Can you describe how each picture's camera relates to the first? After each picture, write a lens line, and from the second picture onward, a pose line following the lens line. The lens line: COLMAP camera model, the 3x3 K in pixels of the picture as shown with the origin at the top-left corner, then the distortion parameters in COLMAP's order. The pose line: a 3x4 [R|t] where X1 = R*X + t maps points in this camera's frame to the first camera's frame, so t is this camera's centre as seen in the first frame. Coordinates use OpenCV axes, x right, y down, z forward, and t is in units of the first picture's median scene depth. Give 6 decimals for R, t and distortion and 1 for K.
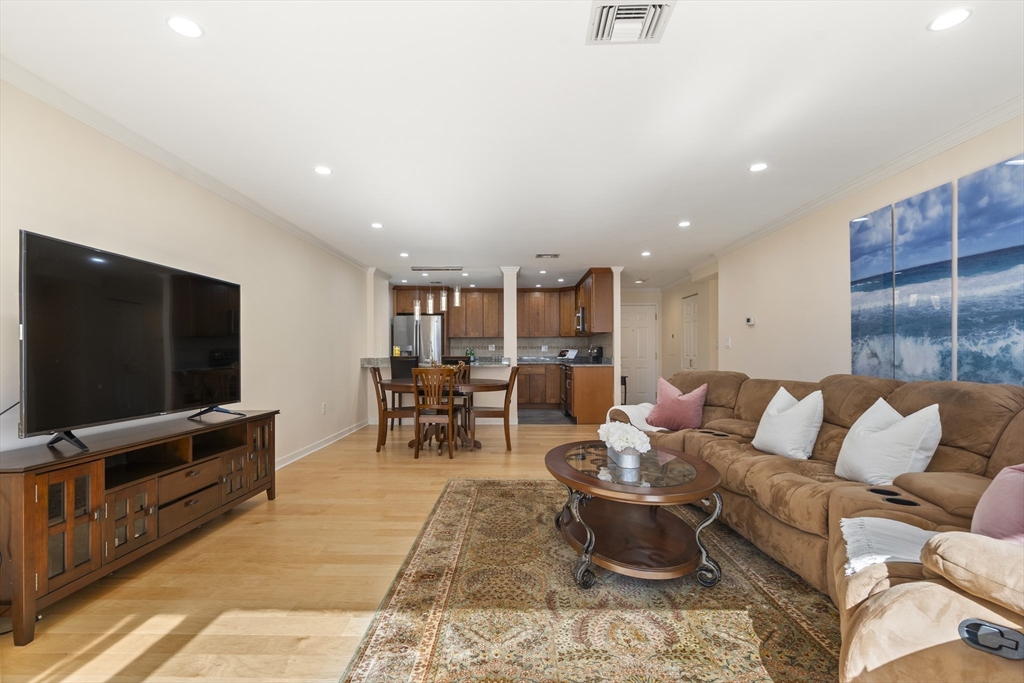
lens RADIAL K [[472.9, 0, 510.4], [0, 472.9, 348.3], [0, 0, 1]] dist [0.003568, 0.000615]
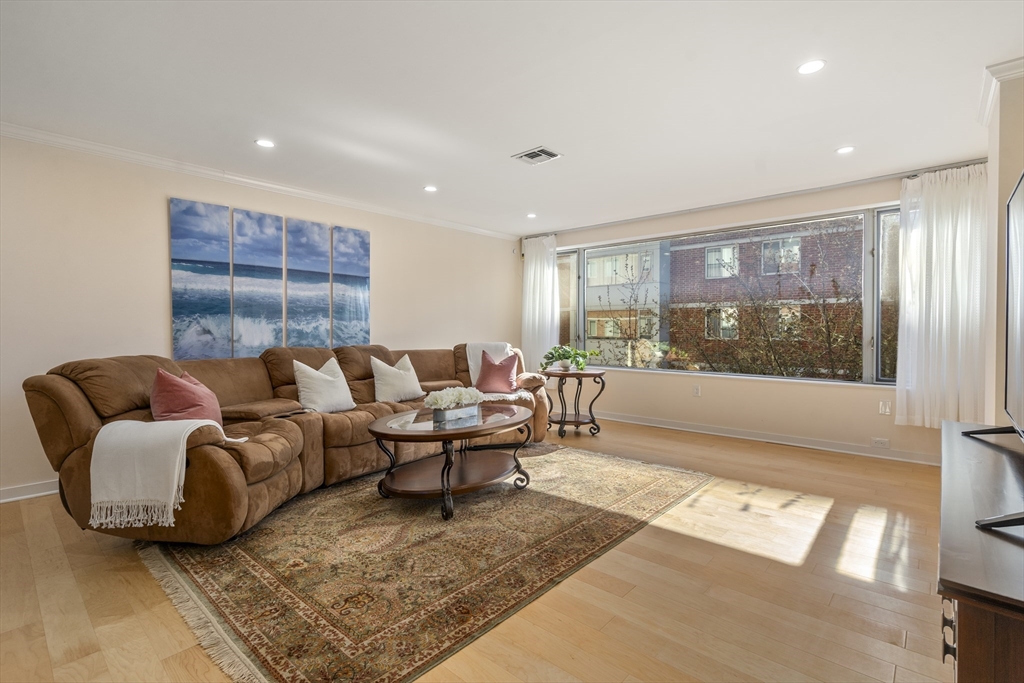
lens RADIAL K [[472.9, 0, 507.5], [0, 472.9, 339.4], [0, 0, 1]] dist [0.003568, 0.000615]
pose [[-0.751096, -0.005762, 0.660167, -0.555149], [-0.000675, 0.999968, 0.007960, 0.024736], [-0.660192, 0.005533, -0.751076, 1.521544]]
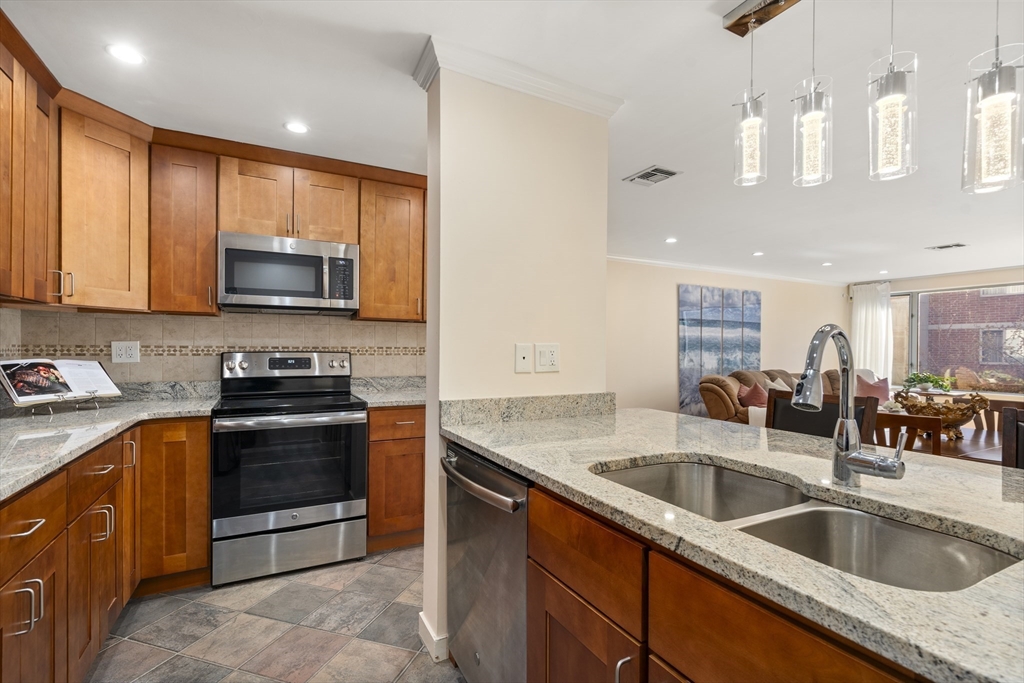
lens RADIAL K [[472.9, 0, 514.6], [0, 472.9, 351.0], [0, 0, 1]] dist [0.003568, 0.000615]
pose [[-0.483780, 0.008131, 0.875152, -0.602435], [-0.008661, 0.999863, -0.014077, 0.010141], [-0.875147, -0.014390, -0.483643, 2.810481]]
